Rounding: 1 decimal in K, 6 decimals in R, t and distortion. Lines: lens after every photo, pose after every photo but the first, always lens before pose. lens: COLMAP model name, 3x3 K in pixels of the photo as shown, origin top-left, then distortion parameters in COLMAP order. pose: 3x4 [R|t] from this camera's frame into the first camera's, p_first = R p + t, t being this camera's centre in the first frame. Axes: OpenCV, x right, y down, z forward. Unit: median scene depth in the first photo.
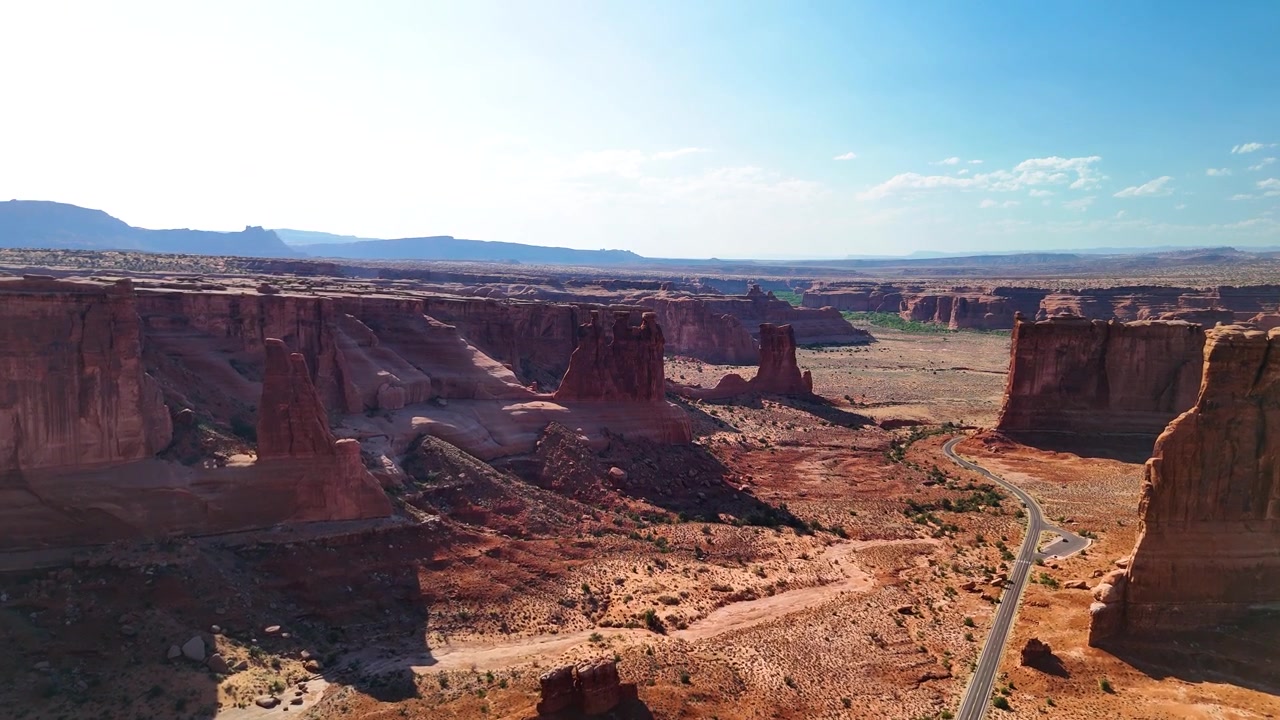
lens RADIAL K [[952.6, 0, 640.0], [0, 952.6, 360.0], [0, 0, 1]] dist [0.069070, -0.061189]
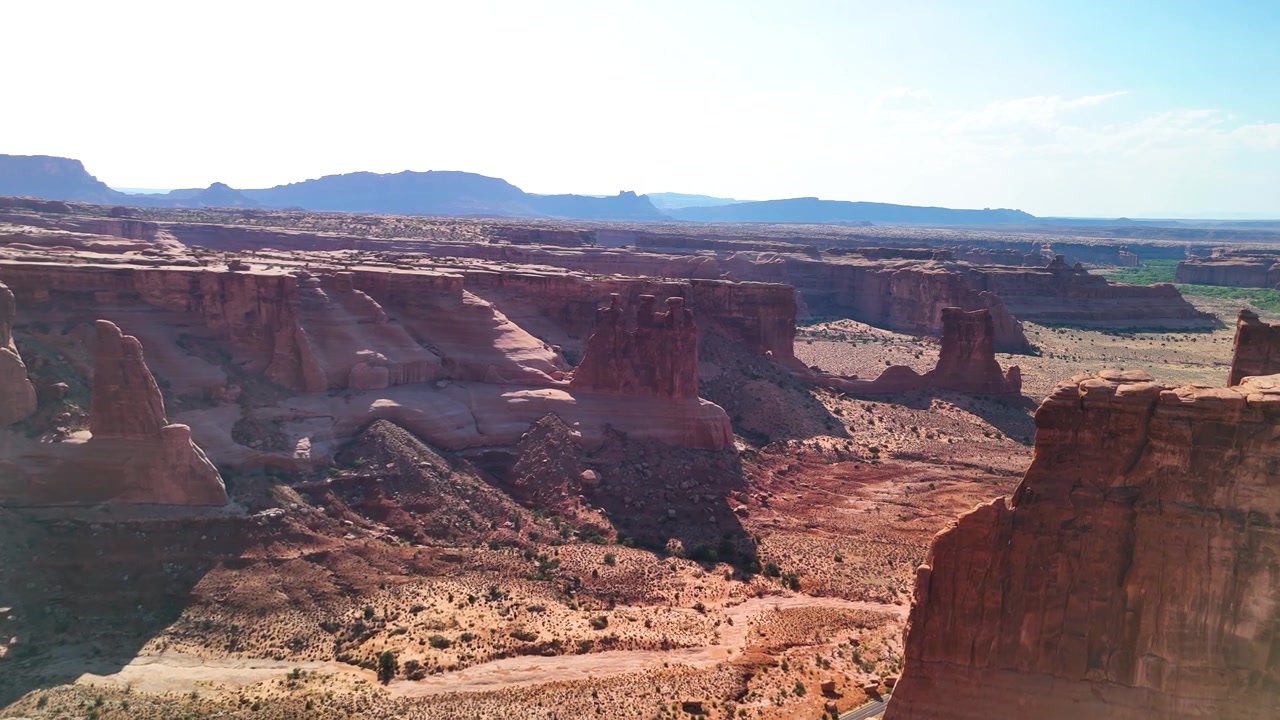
lens RADIAL K [[952.6, 0, 640.0], [0, 952.6, 360.0], [0, 0, 1]] dist [0.069070, -0.061189]
pose [[0.918013, 0.060853, -0.391853, 0.394458], [-0.044481, 0.997721, 0.050734, -0.042229], [0.394047, -0.029145, 0.918628, 0.208511]]
